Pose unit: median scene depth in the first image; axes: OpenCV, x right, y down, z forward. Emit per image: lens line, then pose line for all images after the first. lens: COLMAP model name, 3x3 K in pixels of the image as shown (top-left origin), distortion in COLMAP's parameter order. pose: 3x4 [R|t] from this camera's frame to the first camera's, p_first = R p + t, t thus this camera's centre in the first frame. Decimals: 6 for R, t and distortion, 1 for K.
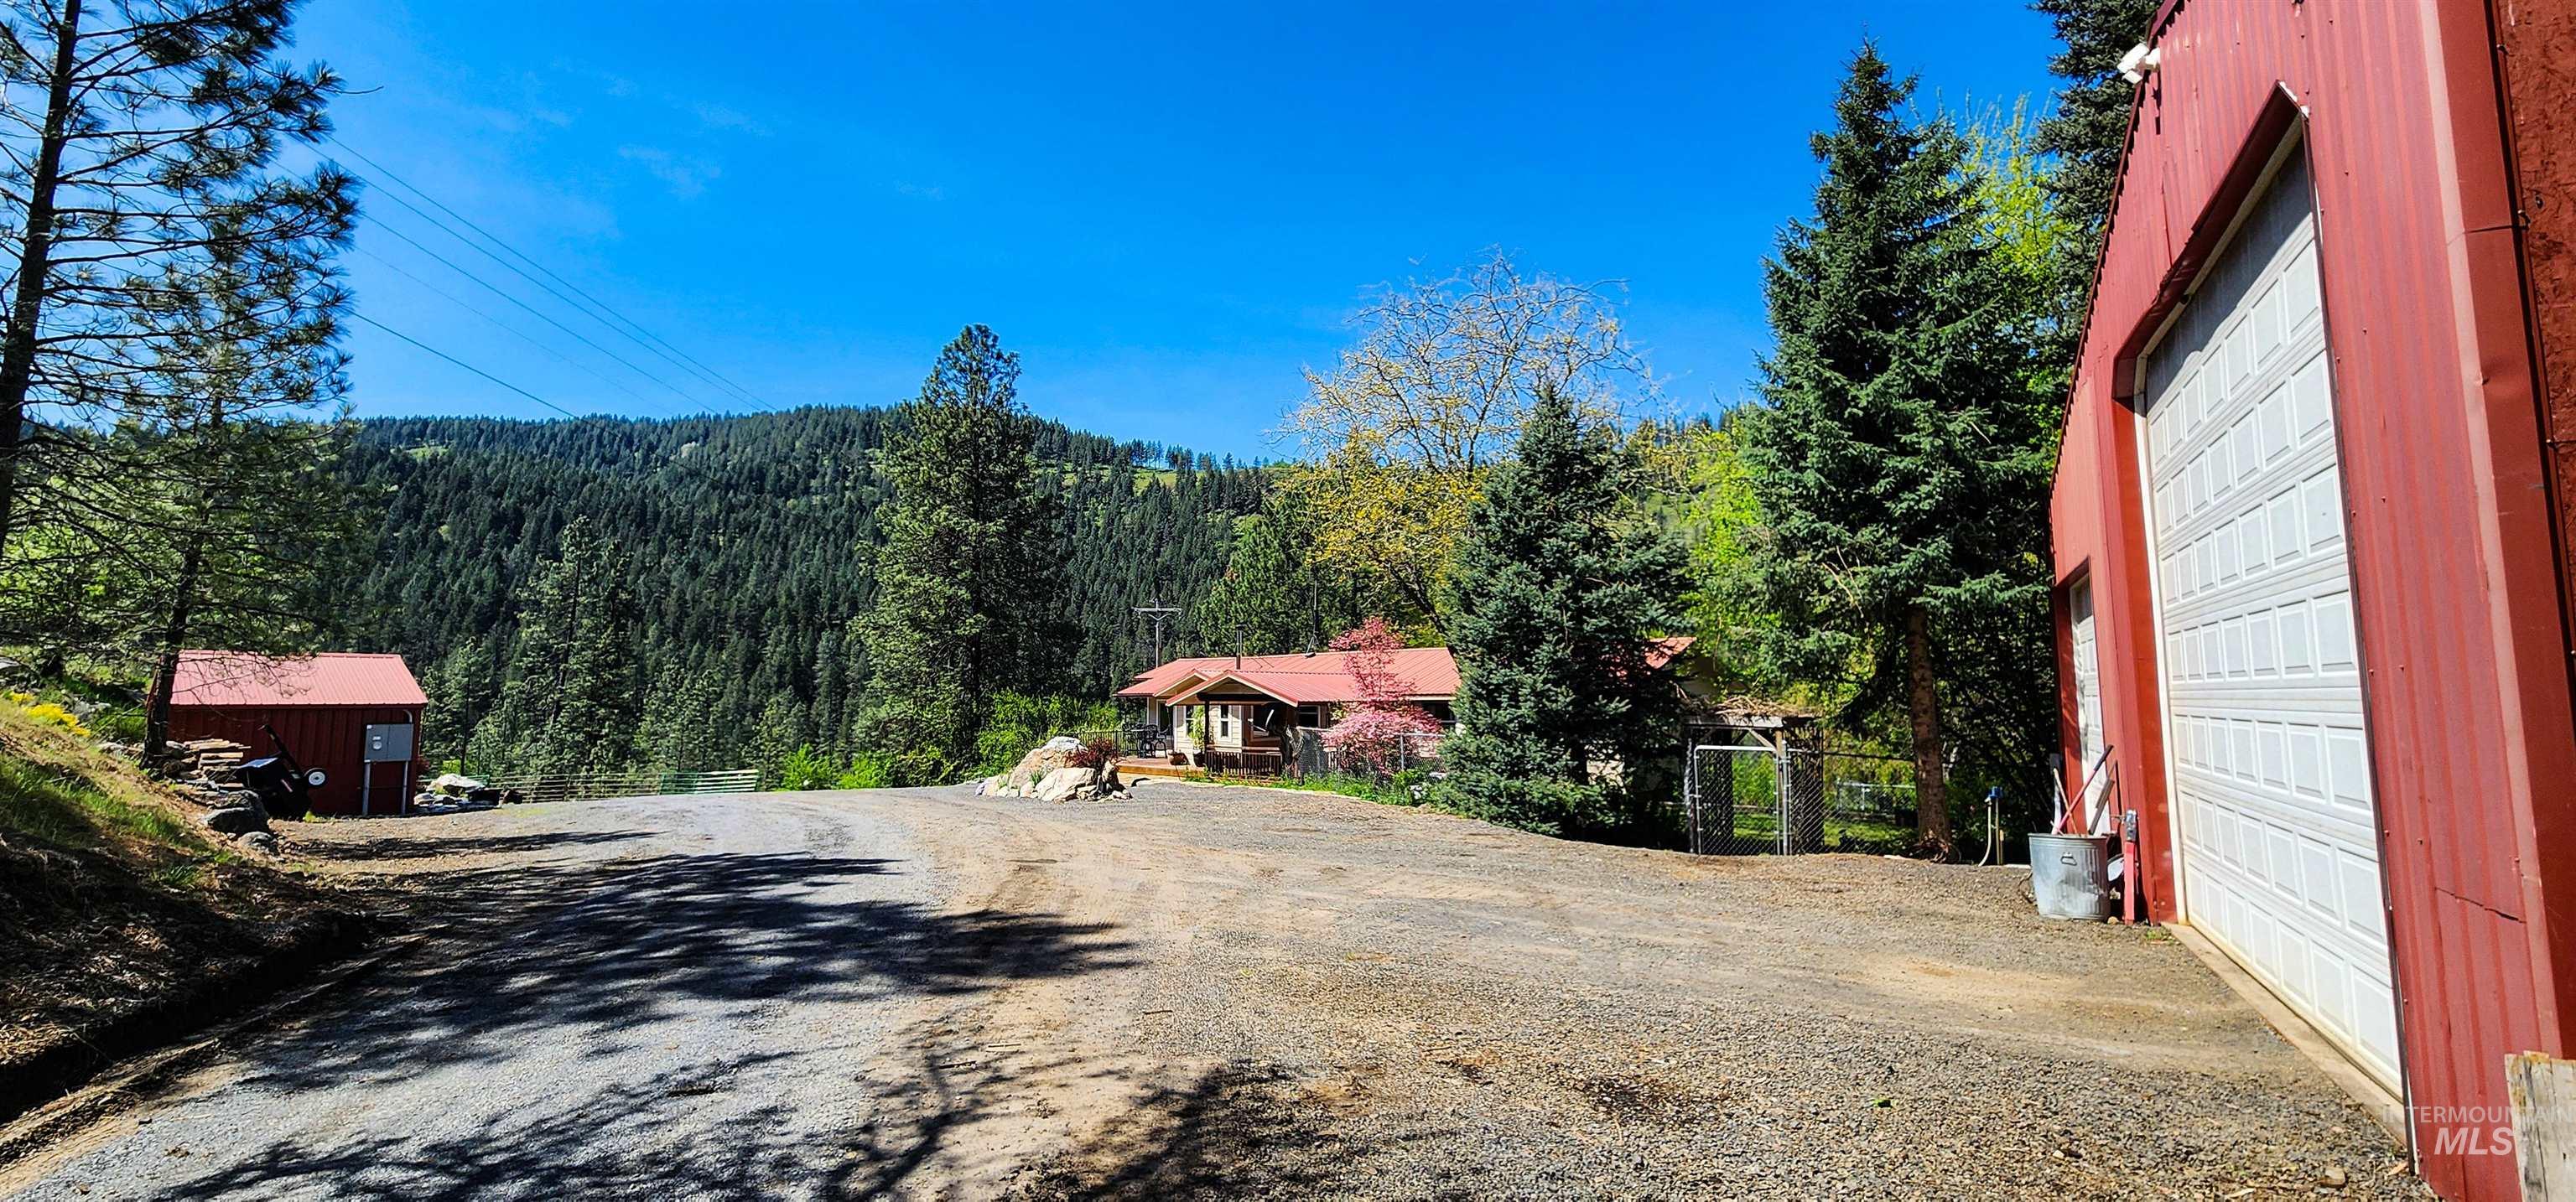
lens RADIAL K [[1064.4, 0, 1289.7], [0, 1064.4, 575.3], [0, 0, 1]] dist [-0.004988, 0.001739]
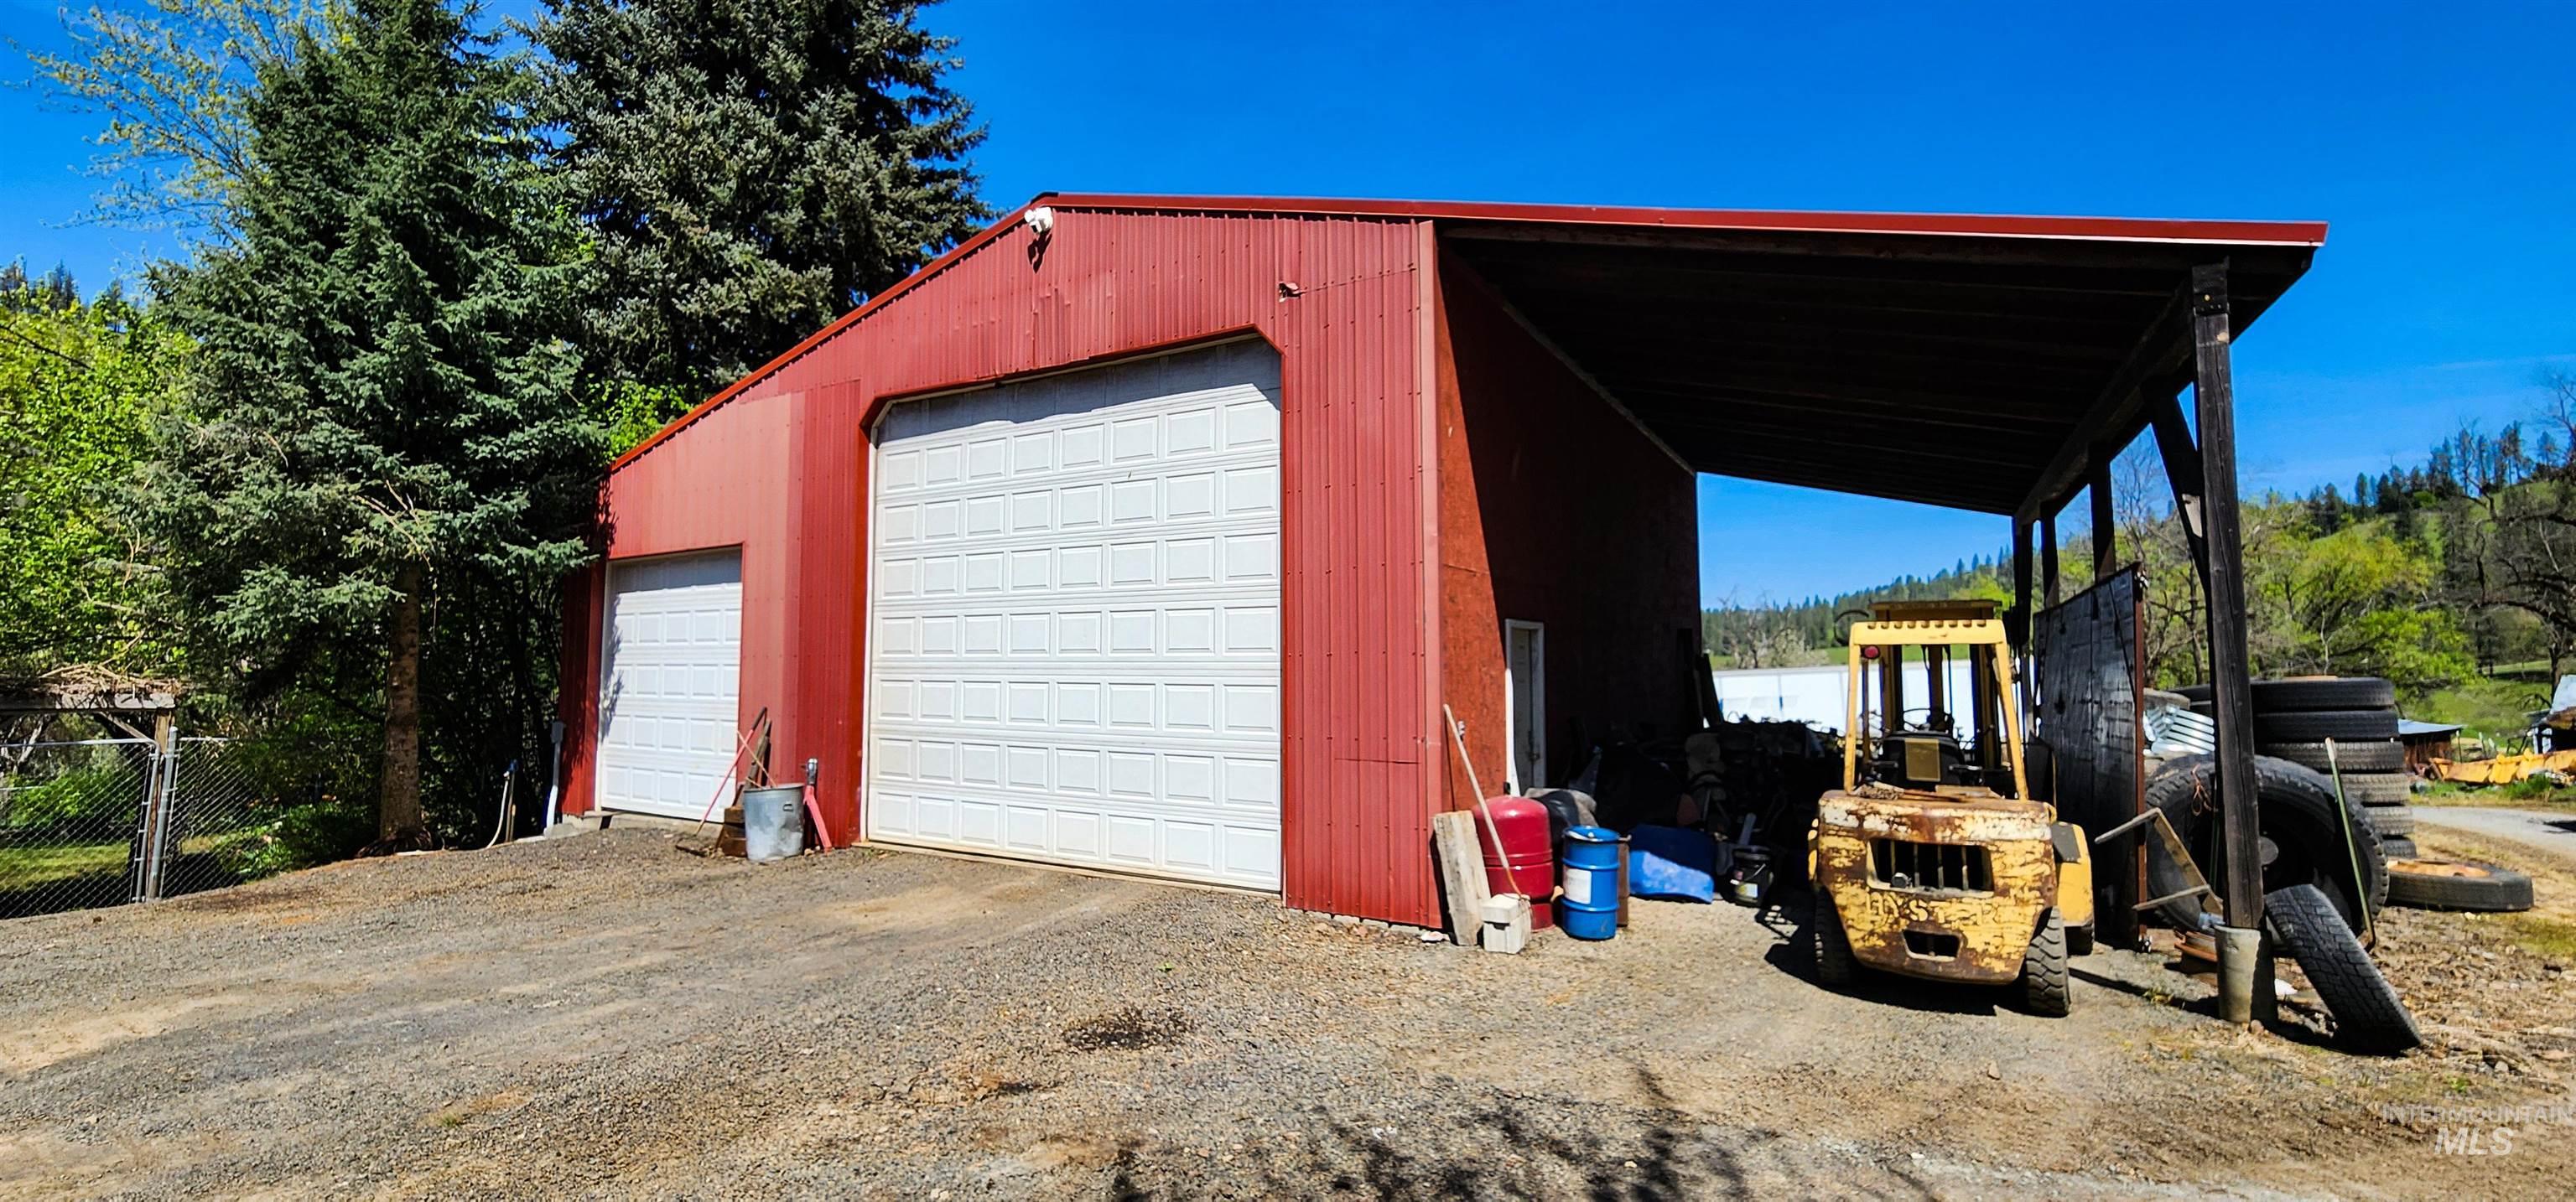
lens RADIAL K [[1064.4, 0, 1293.3], [0, 1064.4, 588.4], [0, 0, 1]] dist [-0.004988, 0.001739]
pose [[-0.013147, 0.071178, 0.997377, -0.301407], [-0.114998, 0.990737, -0.072220, 0.035298], [-0.993279, -0.115646, -0.004840, 0.327701]]
